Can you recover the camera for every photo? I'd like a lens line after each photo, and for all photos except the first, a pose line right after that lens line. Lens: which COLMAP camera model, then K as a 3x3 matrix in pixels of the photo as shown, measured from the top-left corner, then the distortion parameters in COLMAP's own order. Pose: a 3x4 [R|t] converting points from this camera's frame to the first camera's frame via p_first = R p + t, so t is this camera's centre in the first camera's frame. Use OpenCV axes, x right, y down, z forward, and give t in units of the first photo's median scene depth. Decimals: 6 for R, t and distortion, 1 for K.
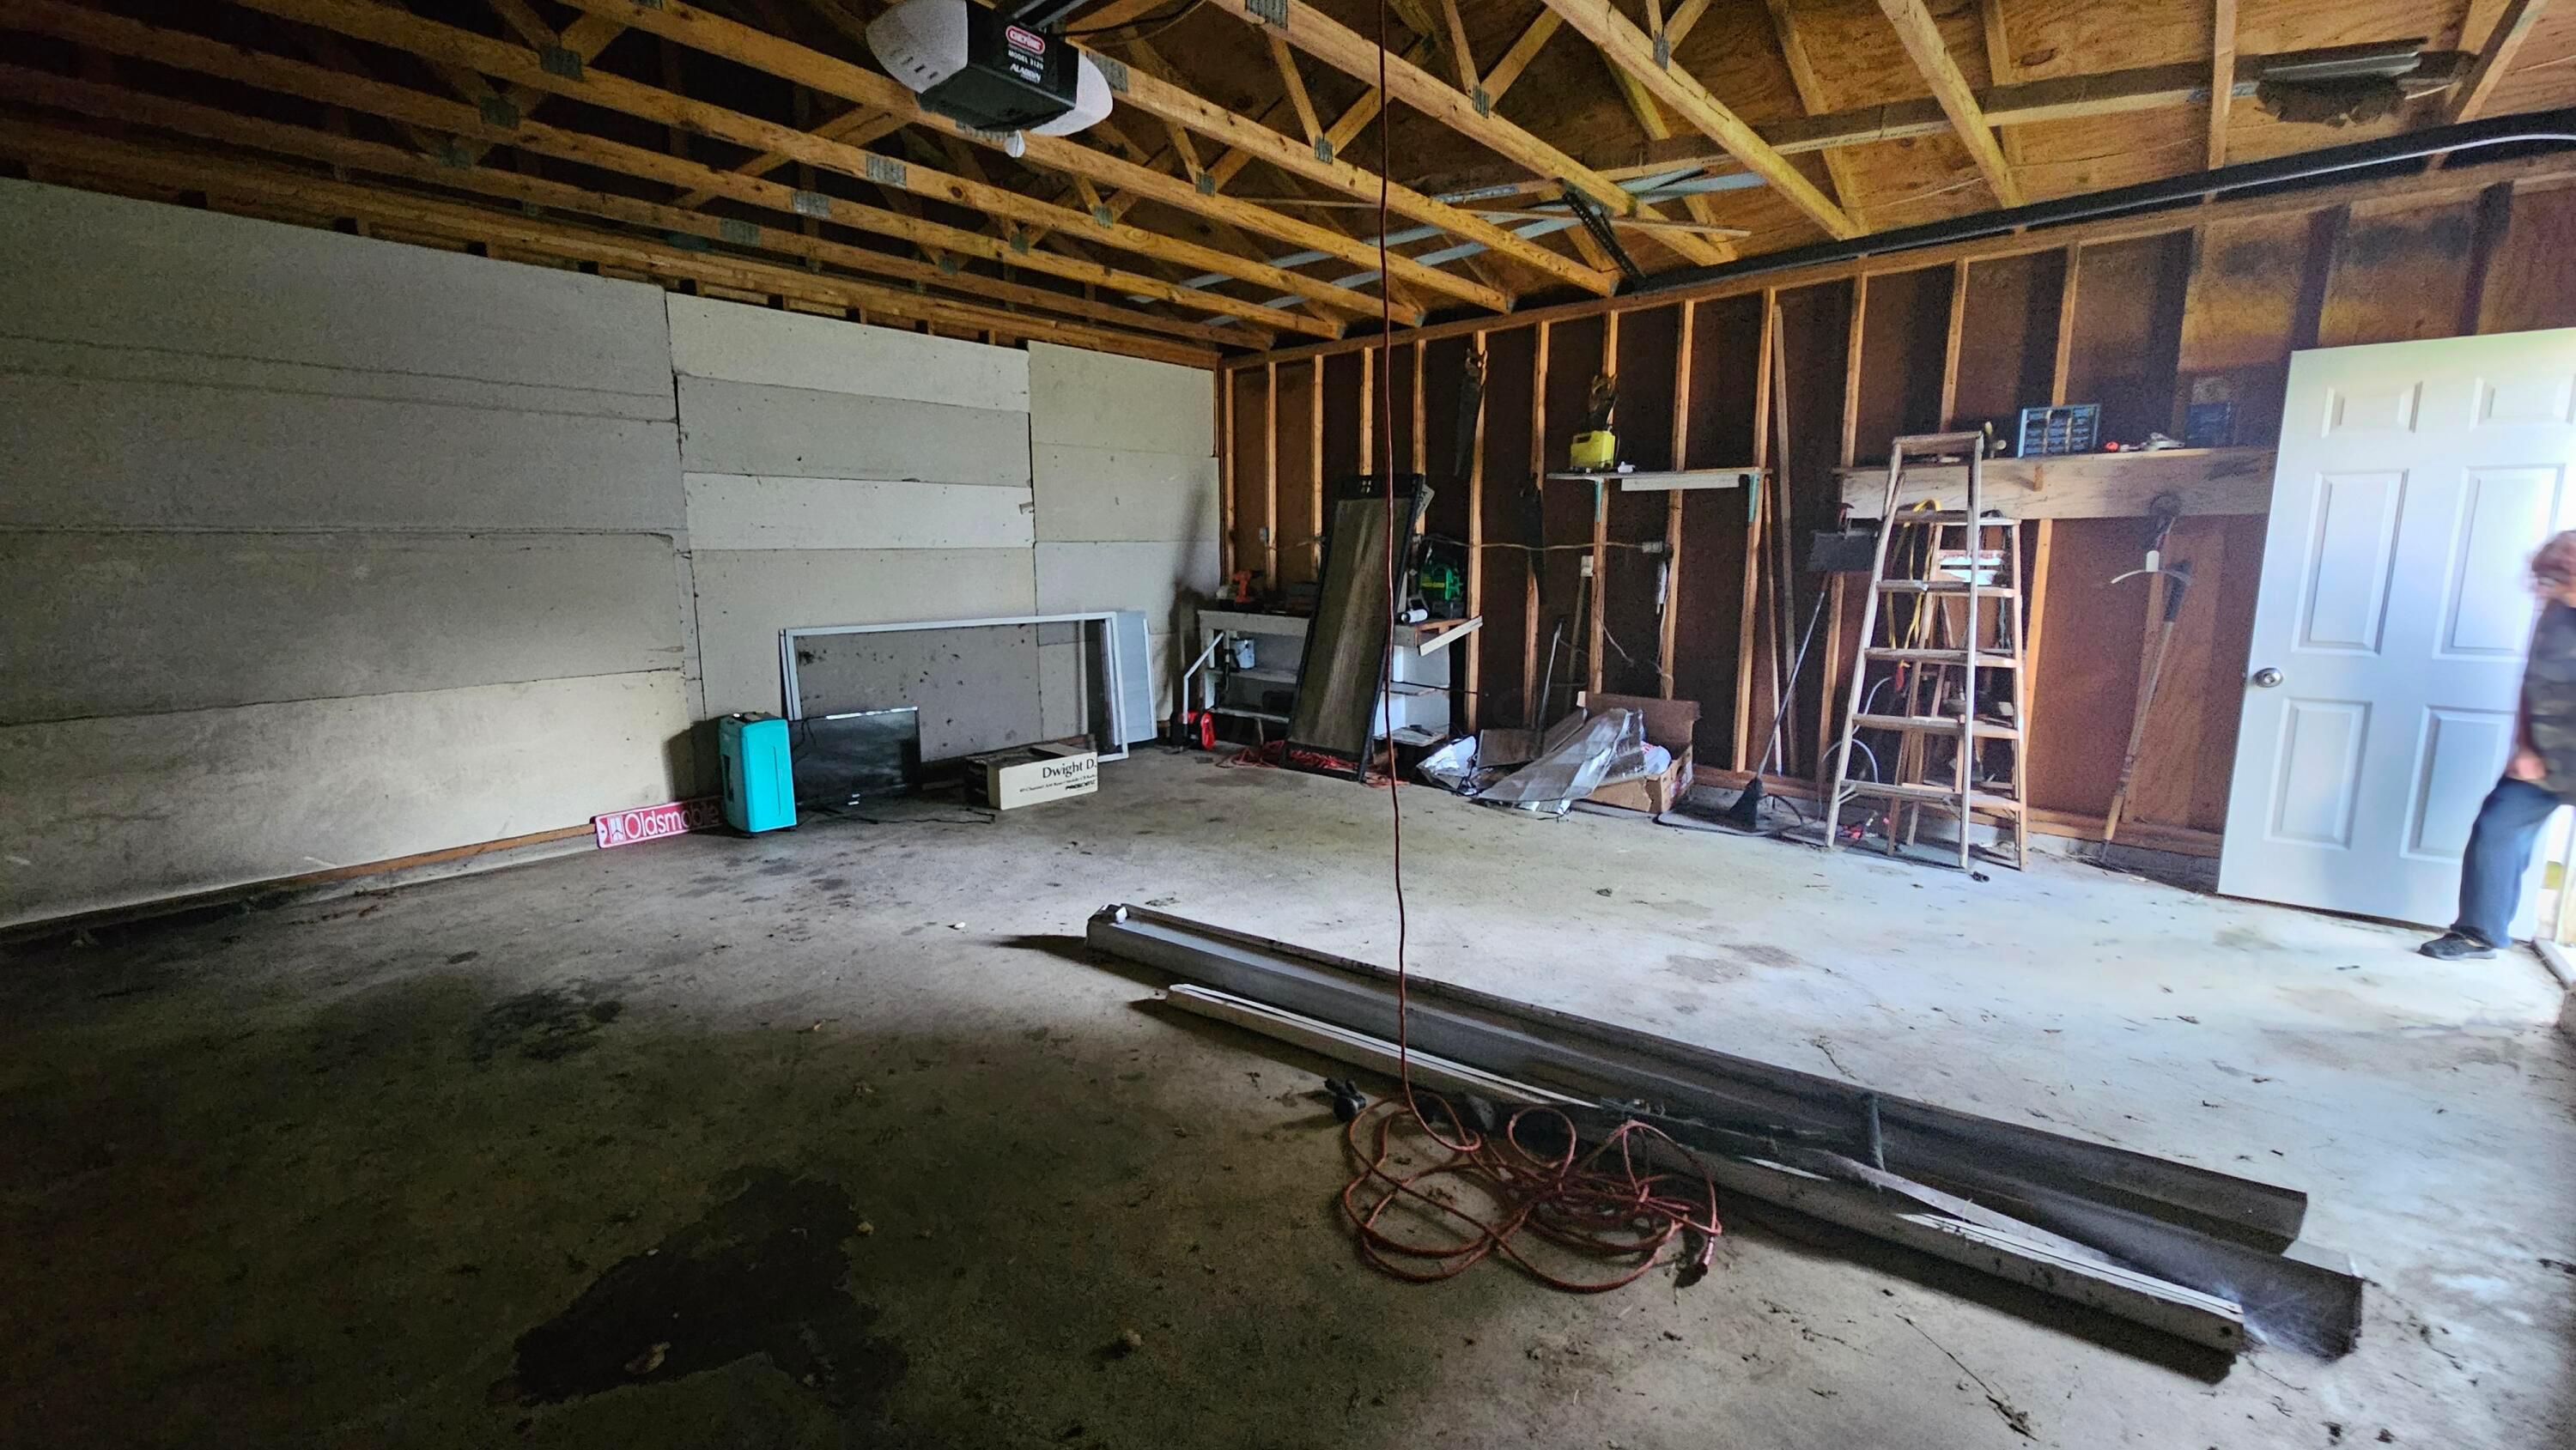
lens RADIAL K [[1039.9, 0, 1276.6], [0, 1039.9, 704.6], [0, 0, 1]] dist [0.001022, 0.000019]
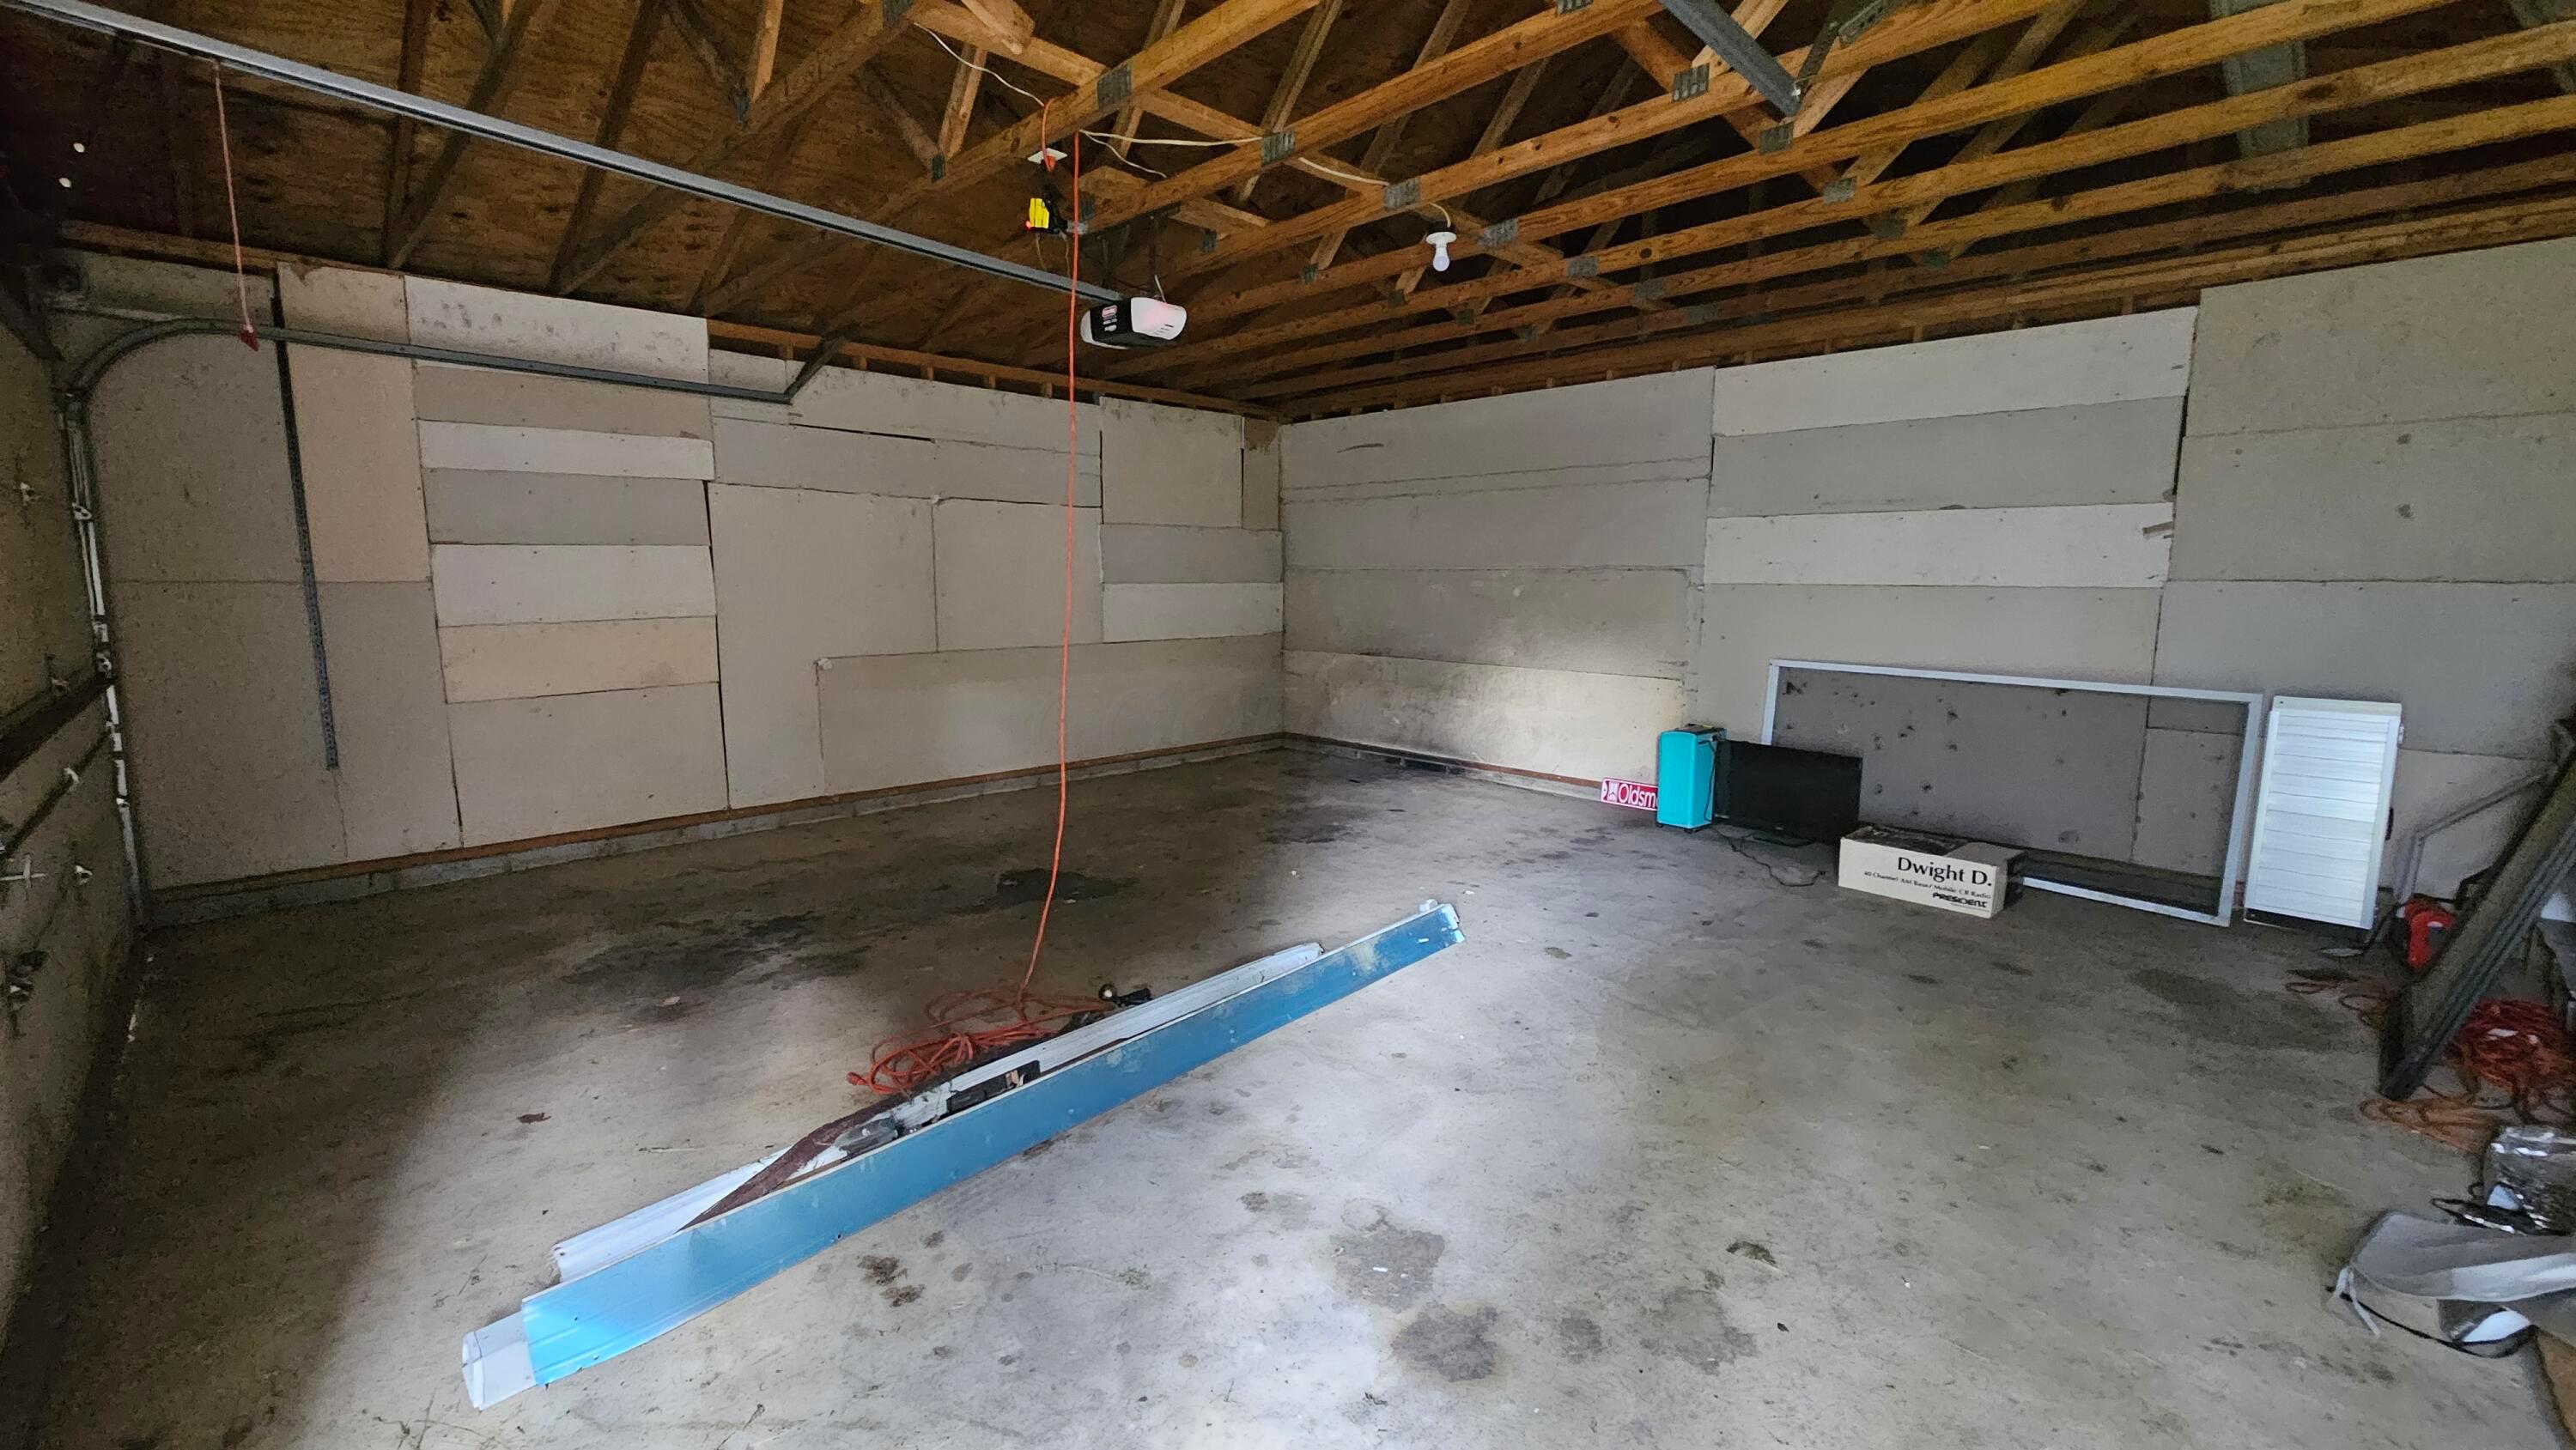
lens RADIAL K [[1039.9, 0, 1276.6], [0, 1039.9, 704.6], [0, 0, 1]] dist [0.001022, 0.000019]
pose [[-0.071678, 0.130984, -0.988790, 0.757400], [-0.157969, 0.977337, 0.140918, -0.117897], [0.984839, 0.166299, -0.049363, 0.686073]]
